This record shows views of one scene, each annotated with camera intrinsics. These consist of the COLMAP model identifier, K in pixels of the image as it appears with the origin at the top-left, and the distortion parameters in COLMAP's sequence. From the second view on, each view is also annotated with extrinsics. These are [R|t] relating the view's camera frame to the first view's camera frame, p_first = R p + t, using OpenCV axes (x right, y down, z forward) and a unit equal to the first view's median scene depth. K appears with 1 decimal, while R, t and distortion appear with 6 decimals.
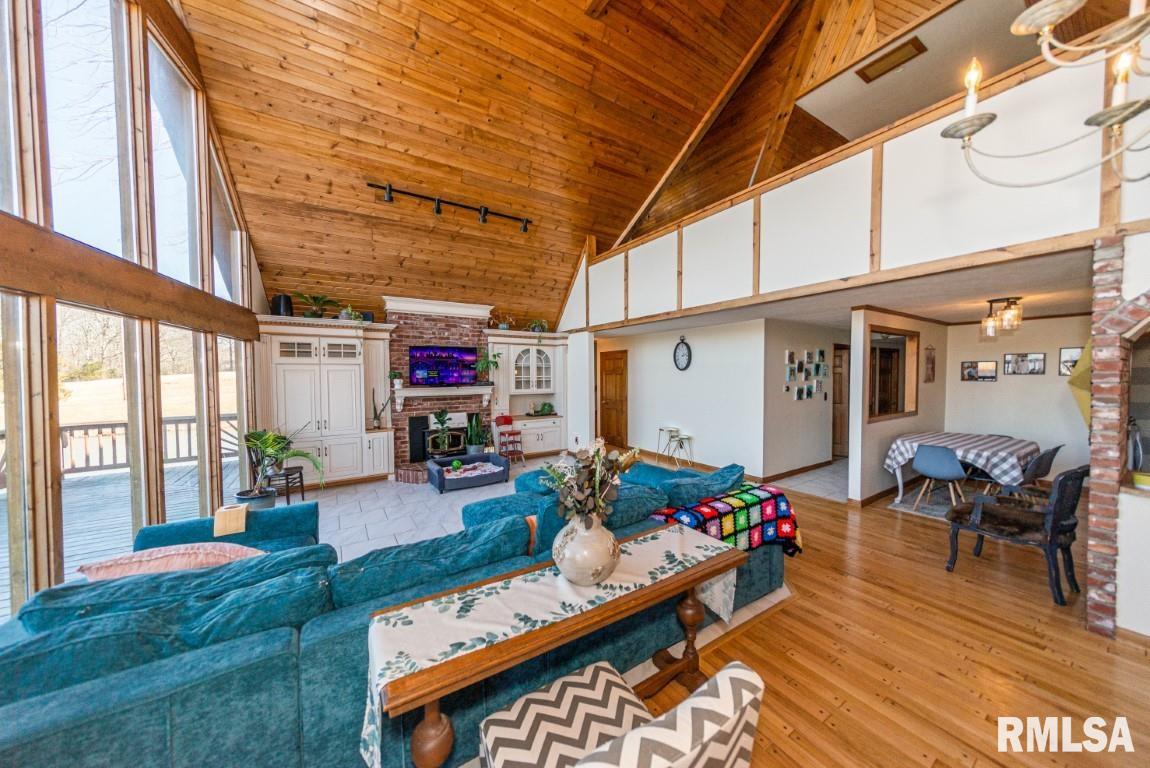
lens RADIAL K [[374.9, 0, 571.4], [0, 374.9, 387.1], [0, 0, 1]] dist [0.001383, 0.000089]
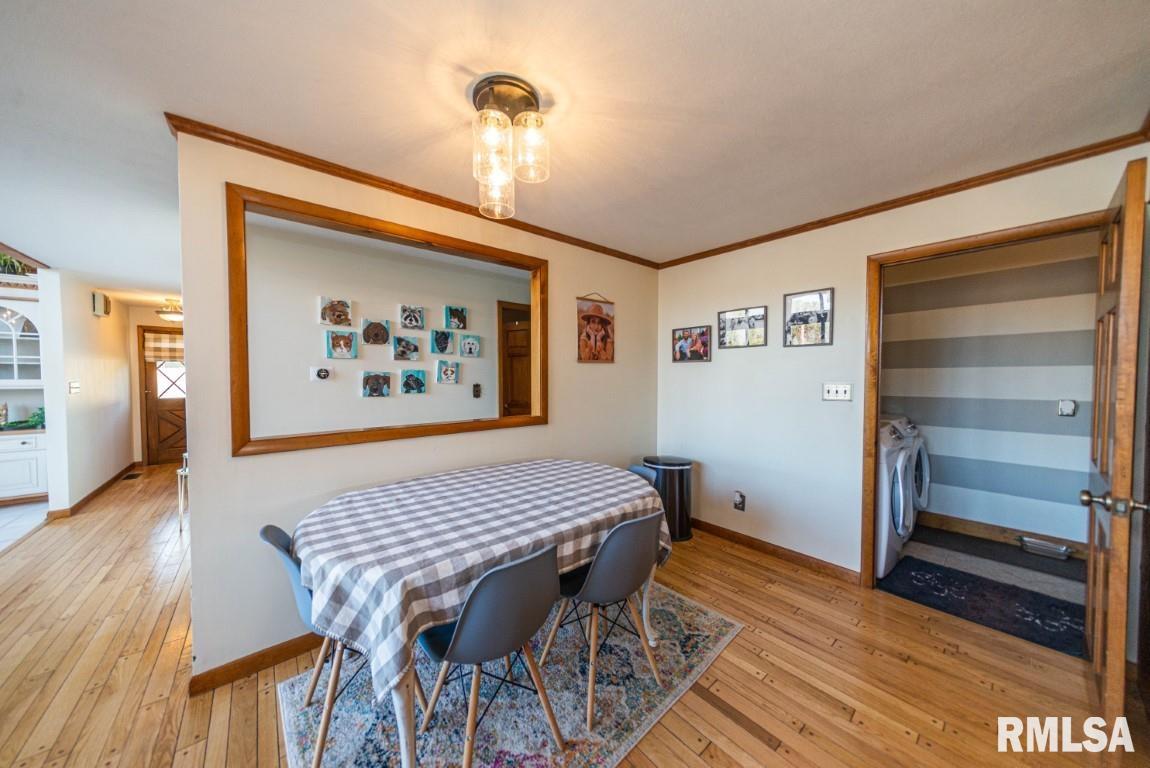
lens RADIAL K [[374.9, 0, 571.4], [0, 374.9, 387.1], [0, 0, 1]] dist [0.001383, 0.000089]
pose [[0.991279, -0.002196, 0.131762, 0.808852], [0.002673, 0.999990, -0.003443, 0.023658], [-0.131753, 0.003766, 0.991275, 0.446805]]
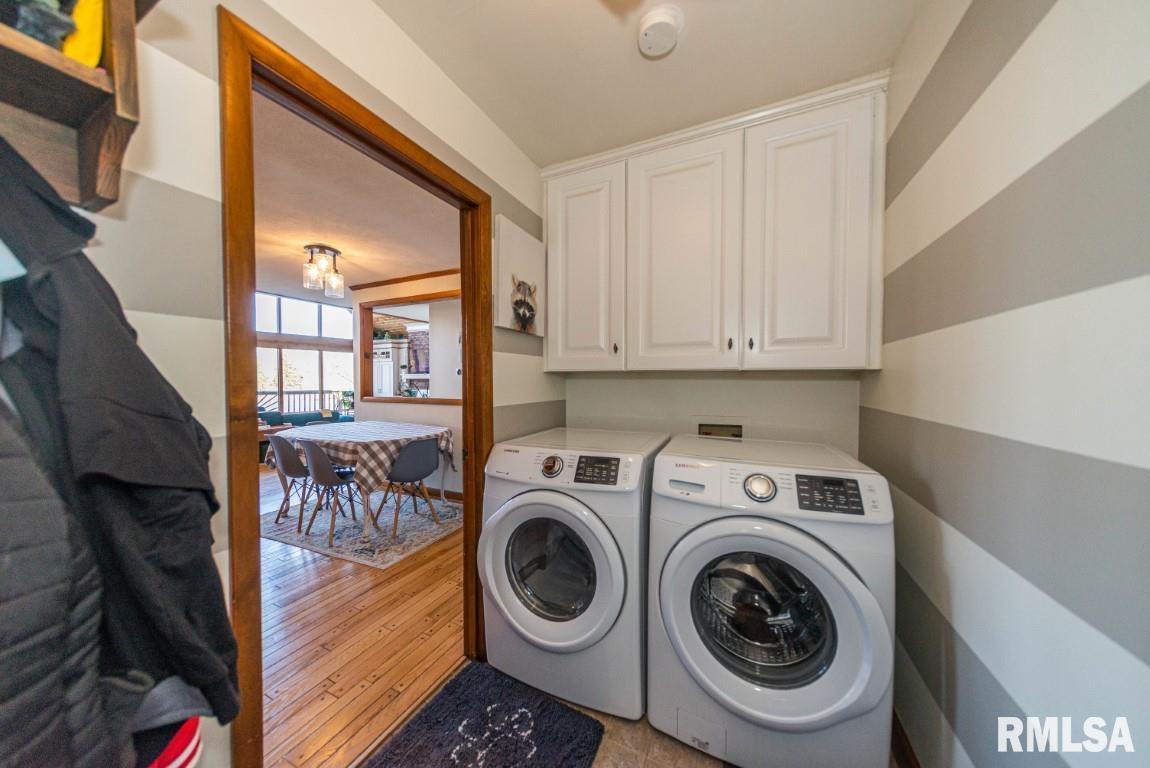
lens RADIAL K [[367.9, 0, 569.9], [0, 367.9, 387.0], [0, 0, 1]] dist [0.001573, 0.000073]
pose [[0.535941, 0.023752, -0.843921, 1.455137], [-0.028860, 0.999535, 0.009803, 0.024572], [0.843762, 0.019102, 0.536377, 0.711025]]
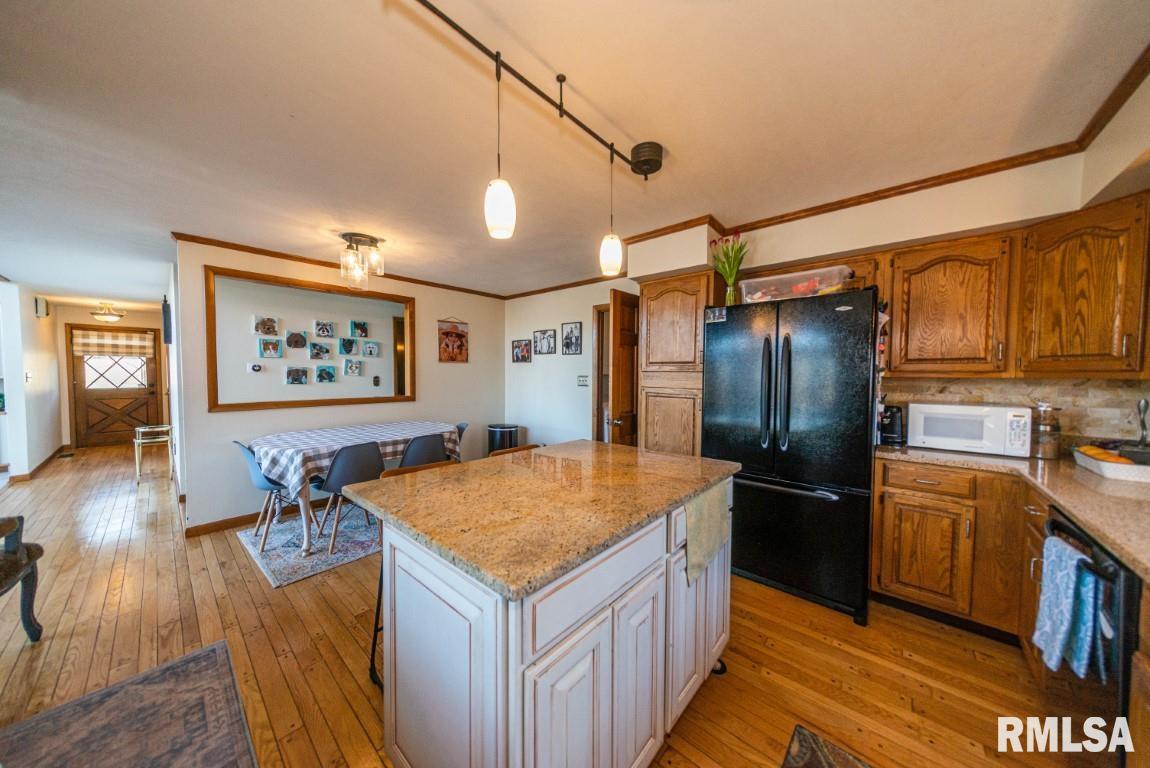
lens RADIAL K [[367.9, 0, 569.9], [0, 367.9, 387.0], [0, 0, 1]] dist [0.001573, 0.000073]
pose [[0.962030, -0.001752, 0.272938, 0.935596], [-0.000048, 0.999978, 0.006588, 0.035158], [-0.272943, -0.006351, 0.962009, 0.135281]]
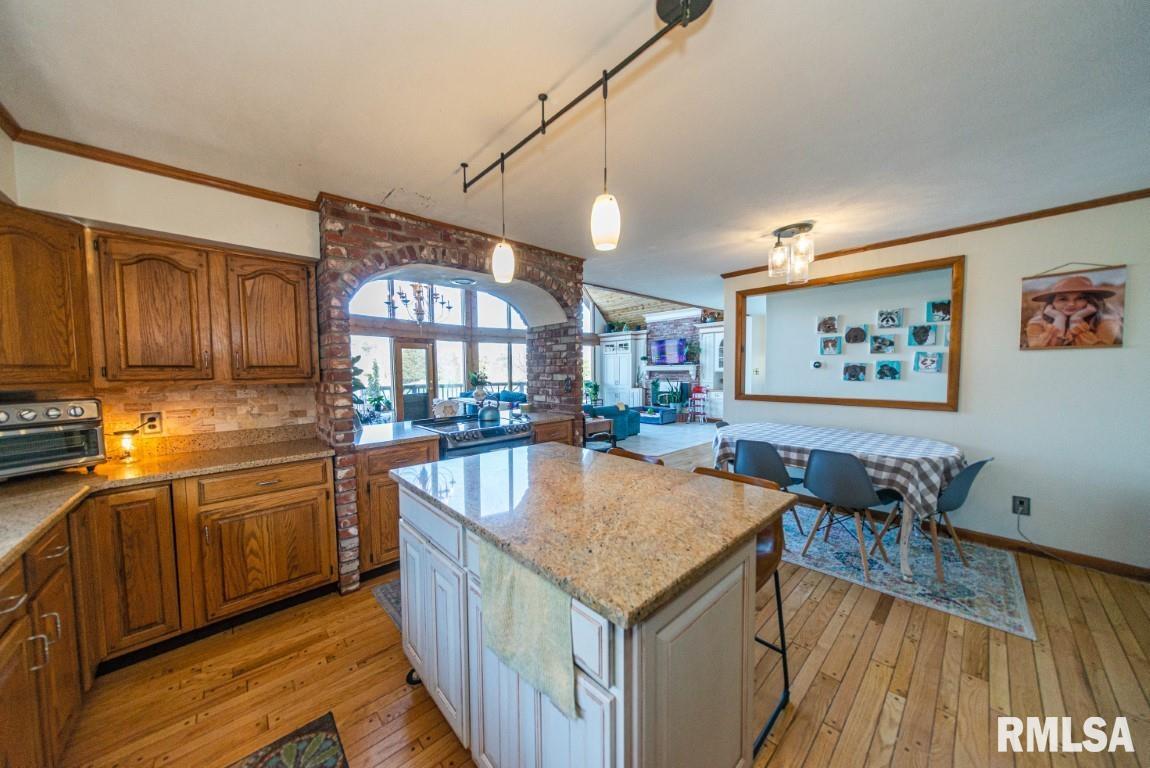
lens RADIAL K [[378.2, 0, 569.9], [0, 378.2, 382.6], [0, 0, 1]] dist [0.000489, 0.000035]
pose [[0.175795, 0.041238, -0.983563, 1.234776], [-0.020269, 0.999062, 0.038265, 0.021285], [0.984218, 0.013209, 0.176466, 0.326395]]
